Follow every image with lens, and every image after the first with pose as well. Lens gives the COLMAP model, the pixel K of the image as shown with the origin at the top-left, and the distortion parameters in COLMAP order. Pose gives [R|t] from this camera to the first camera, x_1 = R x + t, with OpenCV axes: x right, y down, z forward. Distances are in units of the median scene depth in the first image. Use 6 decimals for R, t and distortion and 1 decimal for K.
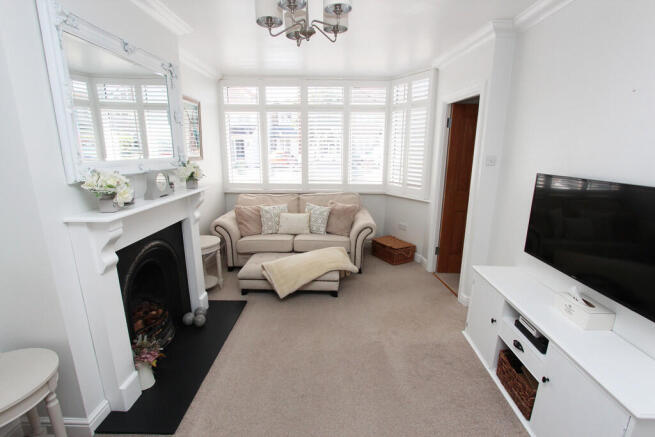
lens RADIAL K [[308.7, 0, 332.8], [0, 308.7, 220.5], [0, 0, 1]] dist [-0.002214, 0.000397]
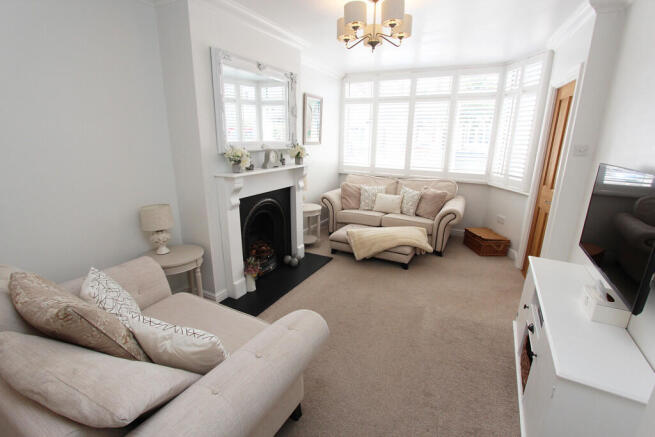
lens RADIAL K [[308.7, 0, 332.8], [0, 308.7, 220.5], [0, 0, 1]] dist [-0.002214, 0.000397]
pose [[0.893261, 0.127172, -0.431176, 0.226601], [-0.113646, 0.991879, 0.057109, 0.036196], [0.434937, -0.002012, 0.900459, -0.121083]]
